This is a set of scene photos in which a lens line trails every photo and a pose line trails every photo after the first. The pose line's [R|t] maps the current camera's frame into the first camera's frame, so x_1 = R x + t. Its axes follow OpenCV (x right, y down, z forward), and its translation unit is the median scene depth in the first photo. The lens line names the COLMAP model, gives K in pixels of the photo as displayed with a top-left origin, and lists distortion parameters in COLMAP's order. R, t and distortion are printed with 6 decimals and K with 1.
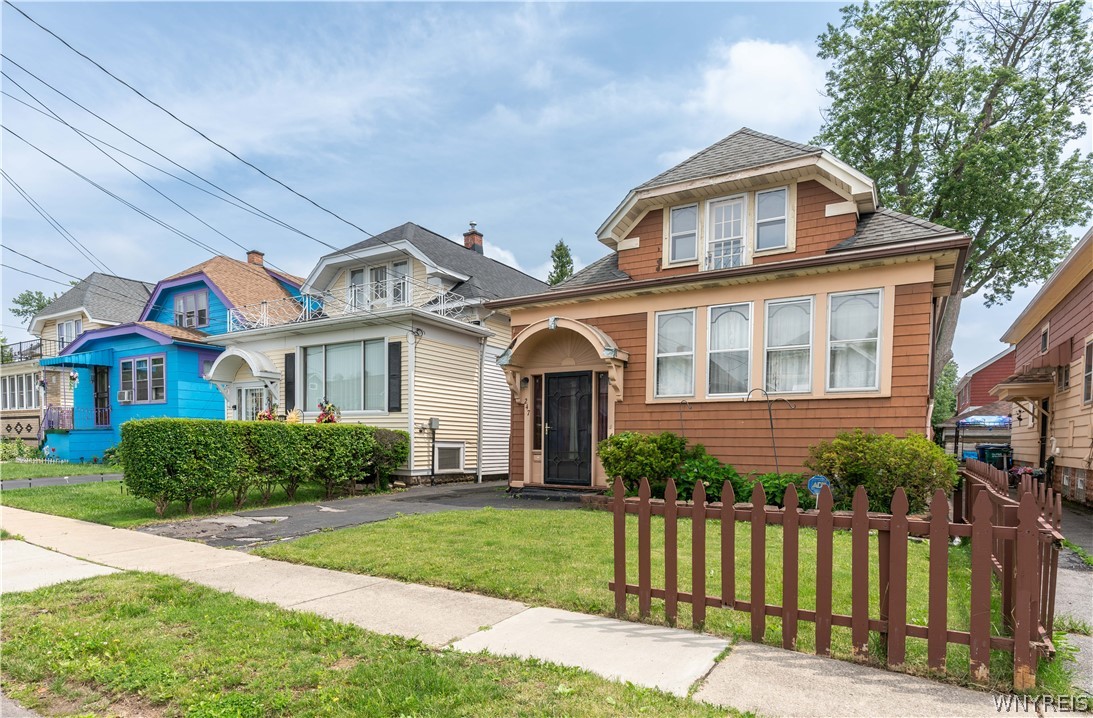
lens RADIAL K [[636.7, 0, 502.7], [0, 636.7, 463.6], [0, 0, 1]] dist [-0.009988, 0.001224]
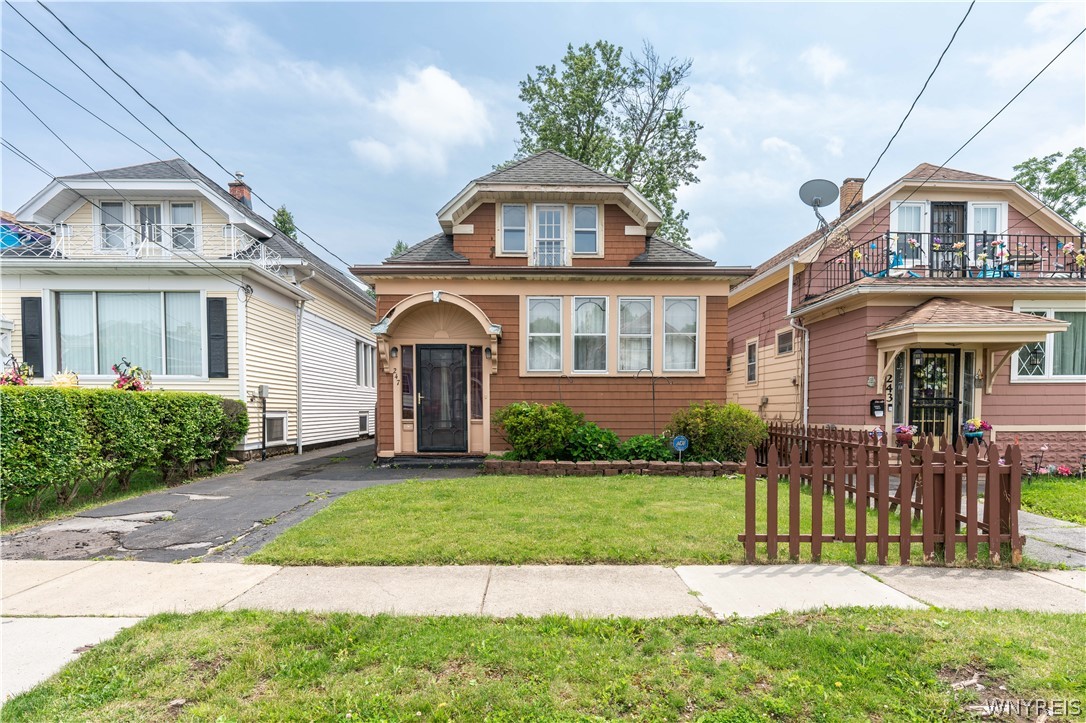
lens RADIAL K [[569.6, 0, 540.8], [0, 569.6, 428.5], [0, 0, 1]] dist [-0.012164, 0.001455]
pose [[0.827745, -0.028043, 0.560403, -0.291727], [0.025280, 0.999600, 0.012680, -0.013344], [-0.560535, 0.003672, 0.828123, 0.136076]]
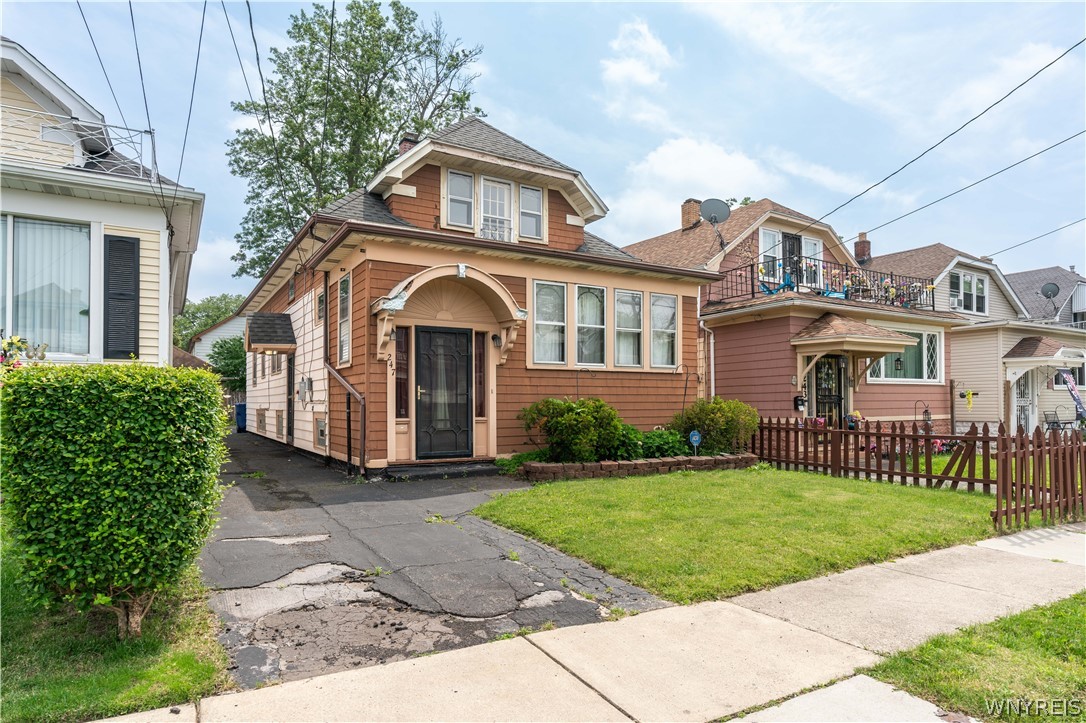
lens RADIAL K [[622.4, 0, 542.9], [0, 622.4, 392.0], [0, 0, 1]] dist [-0.014838, 0.002520]
pose [[0.439352, 0.006019, 0.898295, -0.600642], [0.035214, 0.999094, -0.023918, -0.031377], [-0.897625, 0.042141, 0.438741, 0.516172]]
